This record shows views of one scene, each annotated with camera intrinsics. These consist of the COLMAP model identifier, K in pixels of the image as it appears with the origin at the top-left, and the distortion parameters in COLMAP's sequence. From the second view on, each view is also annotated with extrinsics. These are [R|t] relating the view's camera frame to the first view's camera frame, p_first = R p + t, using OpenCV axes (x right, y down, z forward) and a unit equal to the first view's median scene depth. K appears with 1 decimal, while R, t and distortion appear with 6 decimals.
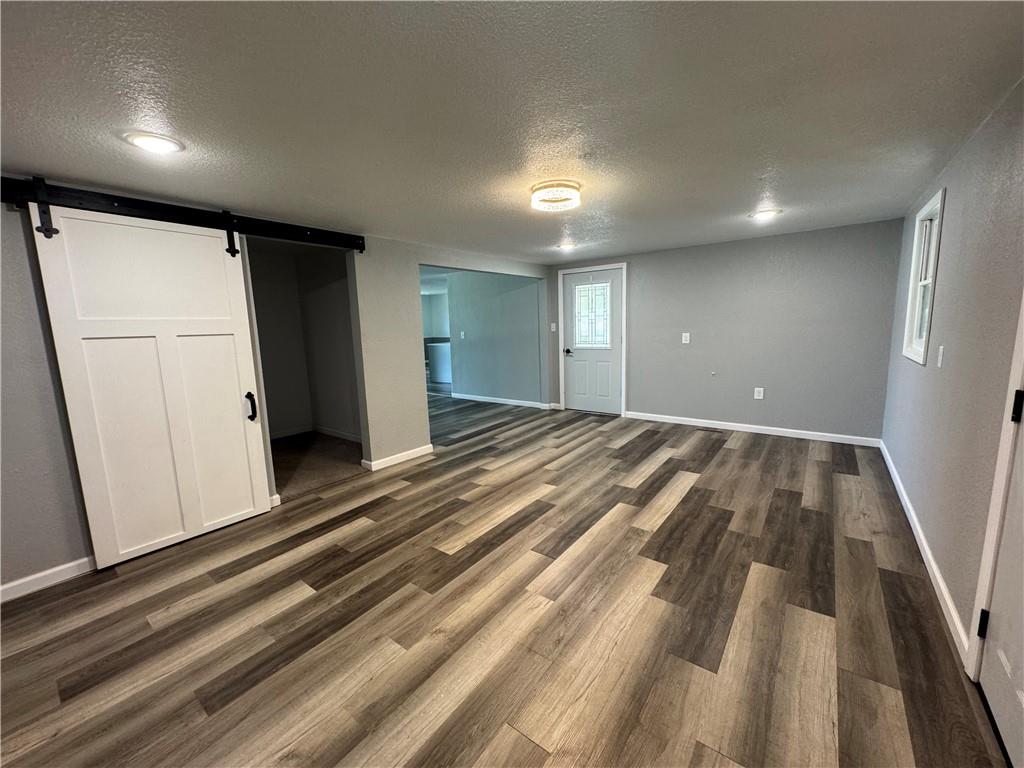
lens RADIAL K [[409.6, 0, 517.6], [0, 409.6, 380.9], [0, 0, 1]] dist [0.000416, -0.000982]
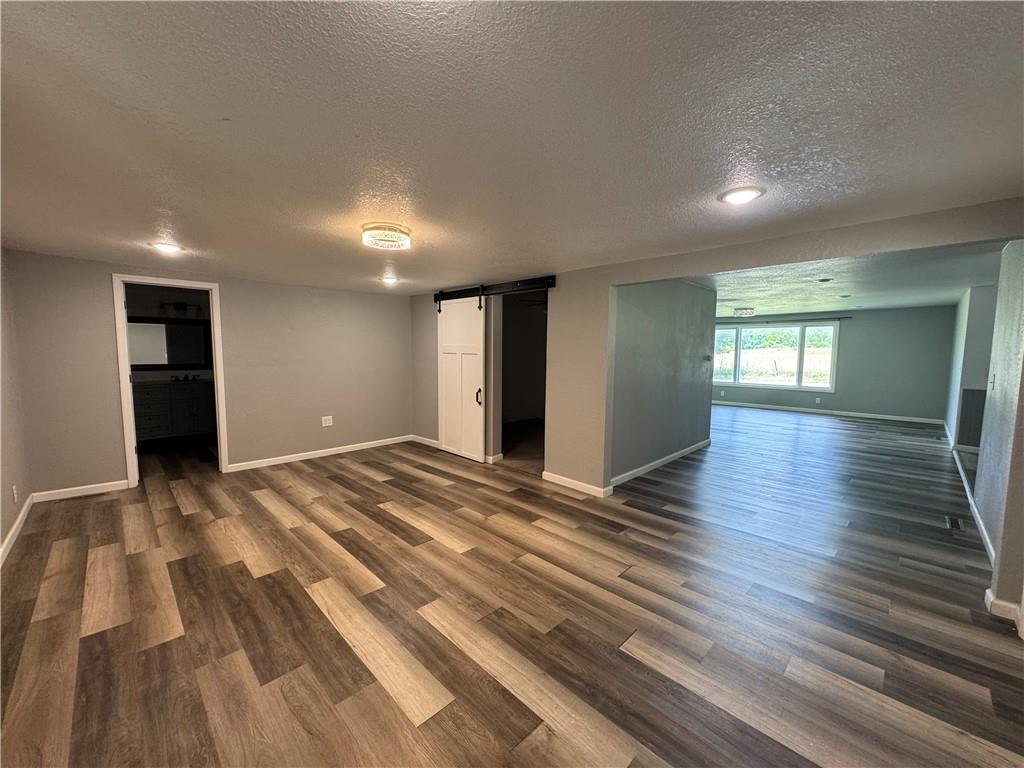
lens RADIAL K [[409.6, 0, 507.8], [0, 409.6, 383.8], [0, 0, 1]] dist [0.000416, -0.000982]
pose [[-0.153758, 0.111466, -0.981801, 1.020415], [-0.142823, 0.980676, 0.133705, -0.241151], [0.977732, 0.160782, -0.134866, 1.375133]]
